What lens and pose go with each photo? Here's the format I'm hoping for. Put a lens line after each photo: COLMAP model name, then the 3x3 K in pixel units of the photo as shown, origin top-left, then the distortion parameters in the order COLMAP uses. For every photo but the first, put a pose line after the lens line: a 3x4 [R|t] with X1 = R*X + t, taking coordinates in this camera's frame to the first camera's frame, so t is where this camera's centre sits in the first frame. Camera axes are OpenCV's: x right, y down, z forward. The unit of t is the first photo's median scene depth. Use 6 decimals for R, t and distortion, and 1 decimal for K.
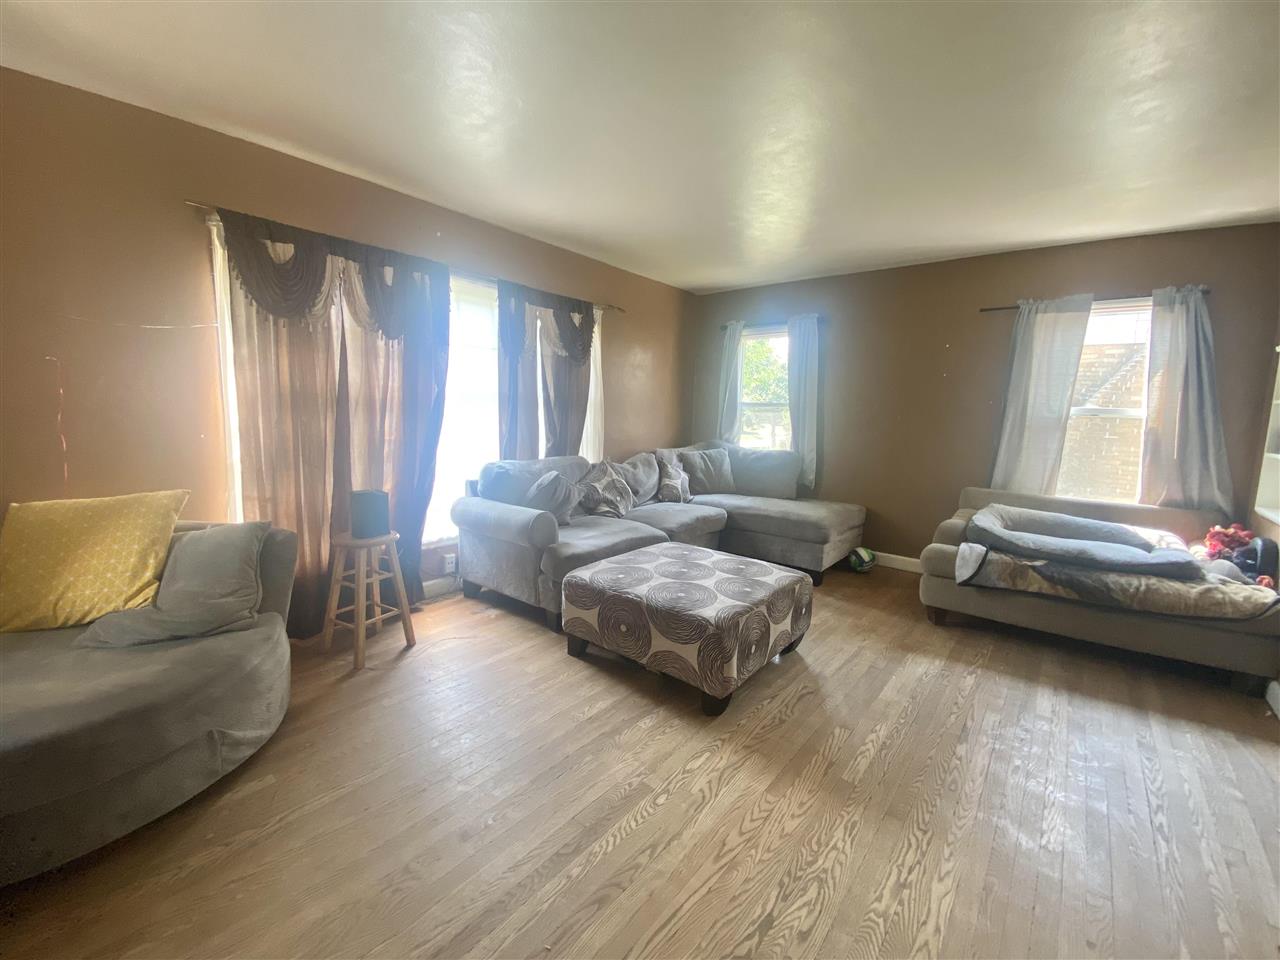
lens RADIAL K [[536.0, 0, 640.0], [0, 536.0, 480.0], [0, 0, 1]] dist [0.025346, -0.021031]
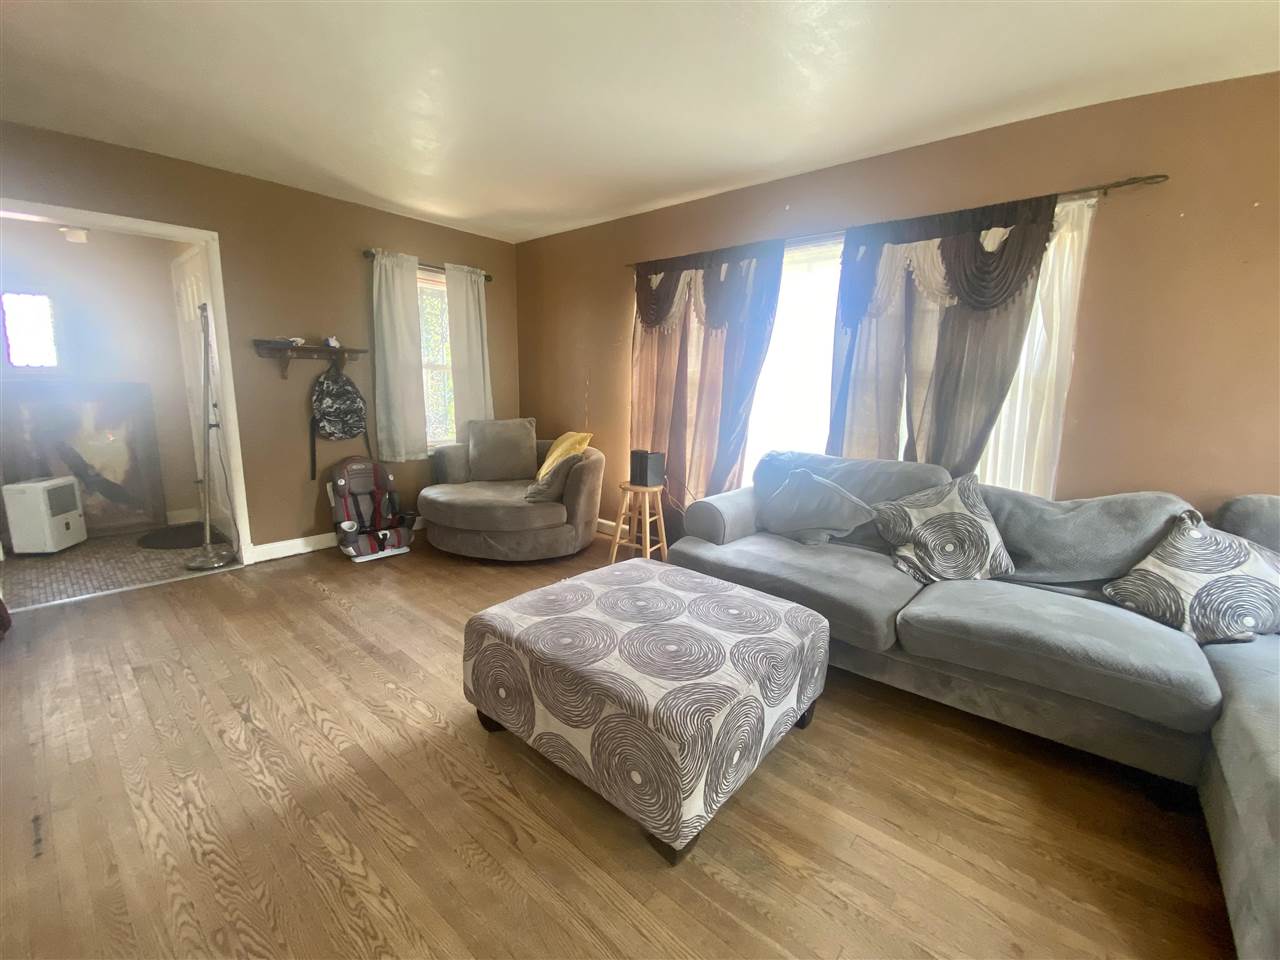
lens RADIAL K [[536.0, 0, 640.0], [0, 536.0, 480.0], [0, 0, 1]] dist [0.025346, -0.021031]
pose [[-0.044270, 0.146287, -0.988251, 1.184693], [-0.155772, 0.976111, 0.151468, -0.158807], [0.986801, 0.160647, -0.020425, 1.516040]]
